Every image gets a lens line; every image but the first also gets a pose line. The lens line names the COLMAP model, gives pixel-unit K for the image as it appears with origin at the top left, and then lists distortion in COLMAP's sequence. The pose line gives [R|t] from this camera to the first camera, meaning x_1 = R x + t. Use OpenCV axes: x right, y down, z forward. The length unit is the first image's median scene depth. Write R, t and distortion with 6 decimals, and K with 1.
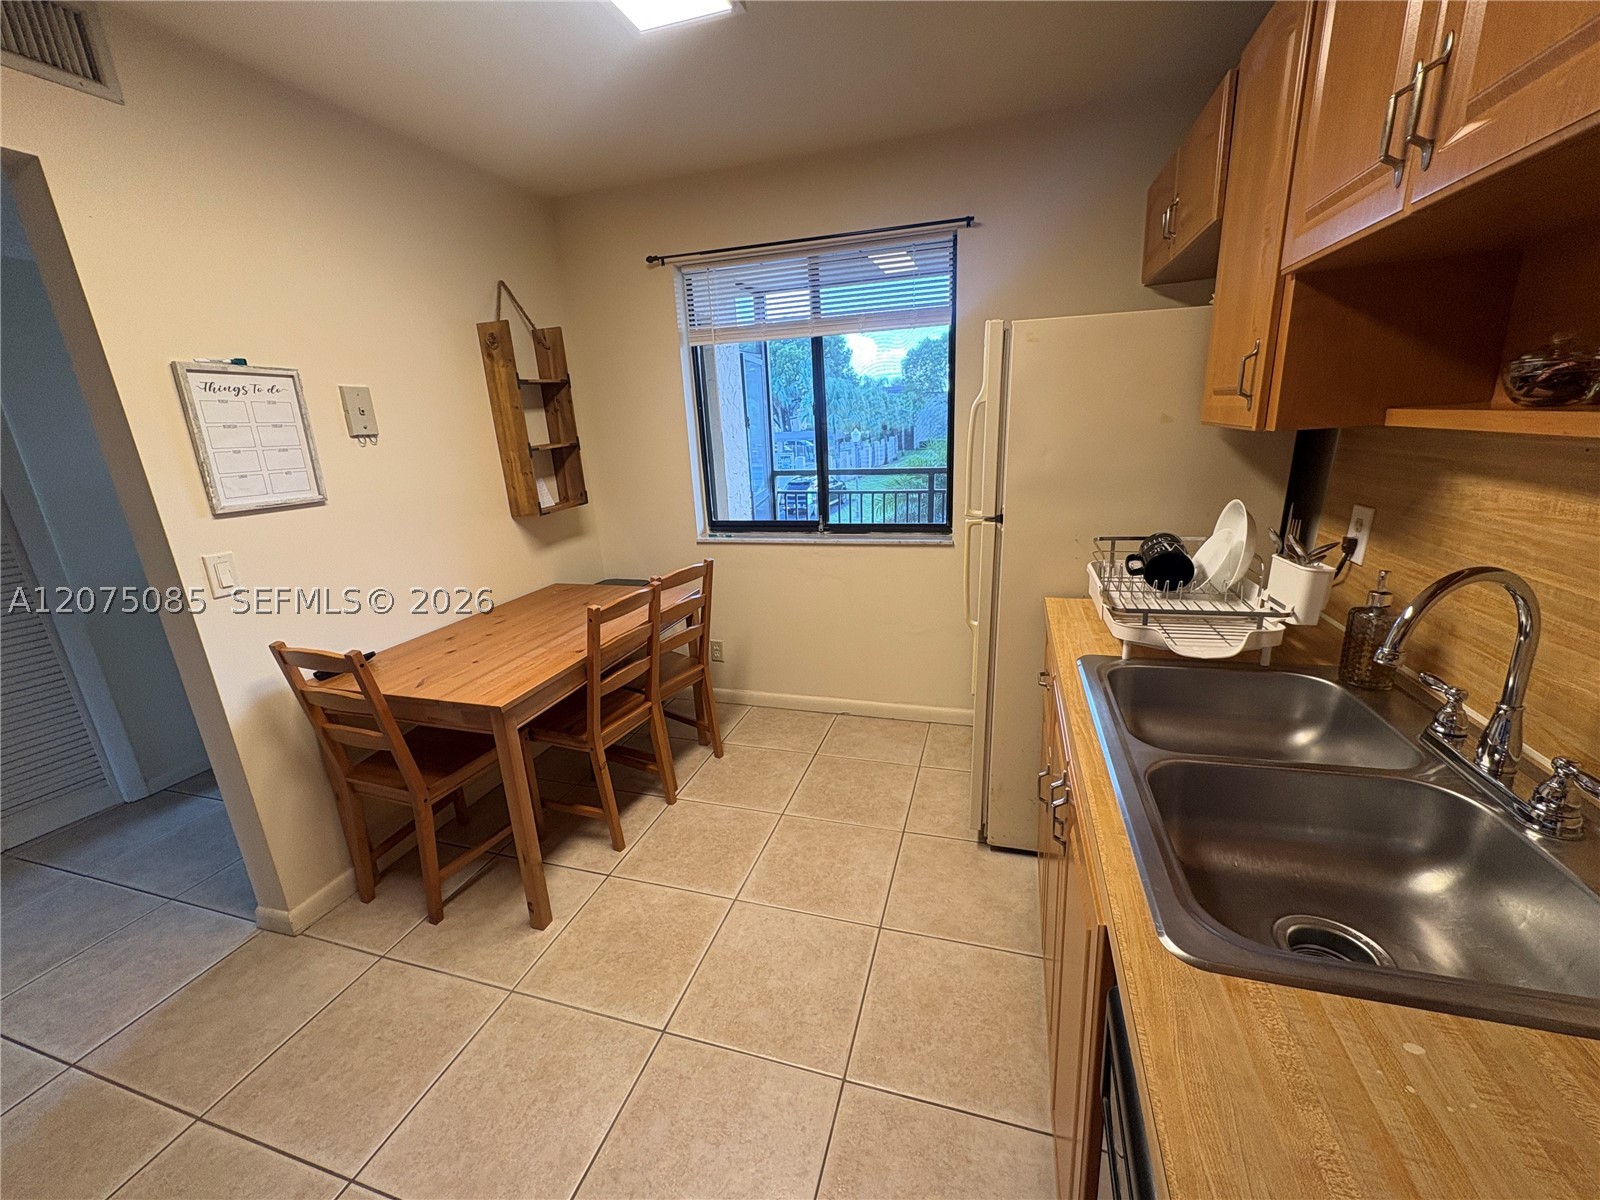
lens RADIAL K [[637.2, 0, 805.7], [0, 637.2, 601.2], [0, 0, 1]] dist [0.002561, -0.000392]
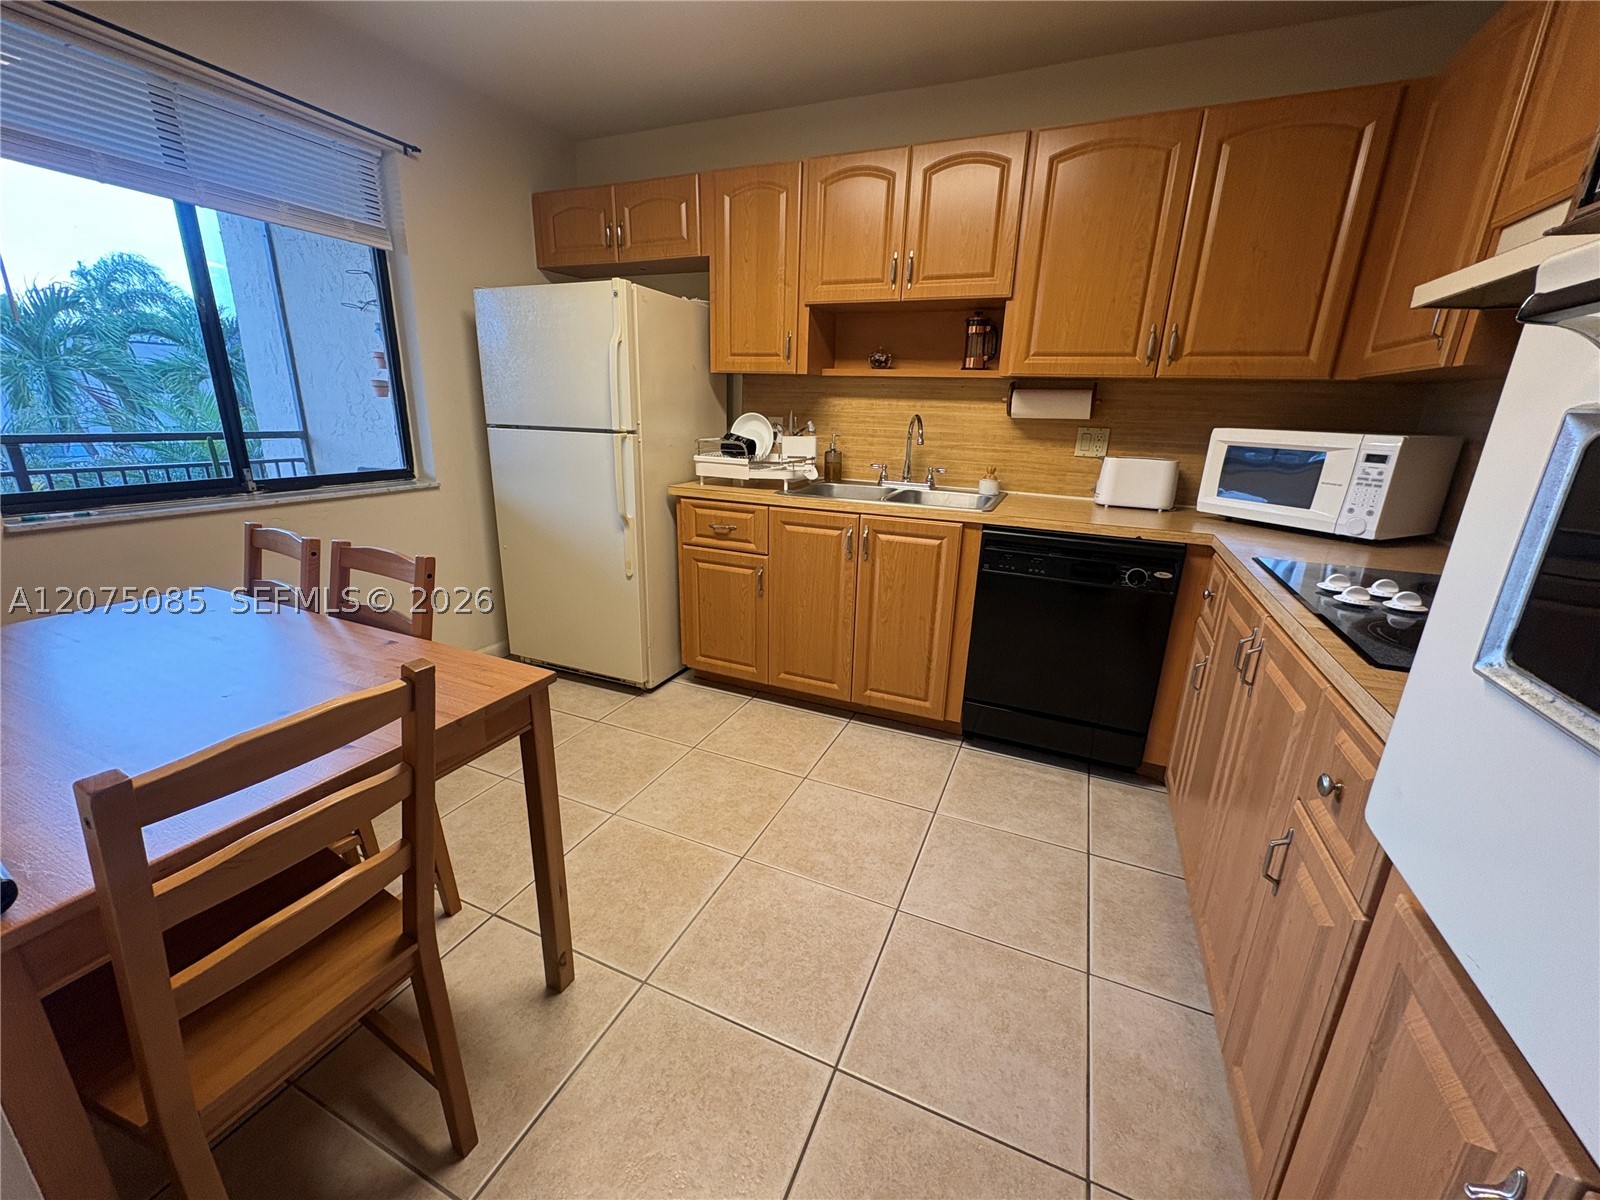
lens RADIAL K [[637.2, 0, 806.0], [0, 637.2, 596.6], [0, 0, 1]] dist [0.002561, -0.000392]
pose [[0.104760, -0.233937, 0.966591, -1.111879], [0.242162, 0.948685, 0.203357, 0.015298], [-0.964564, 0.212768, 0.156035, 0.553034]]
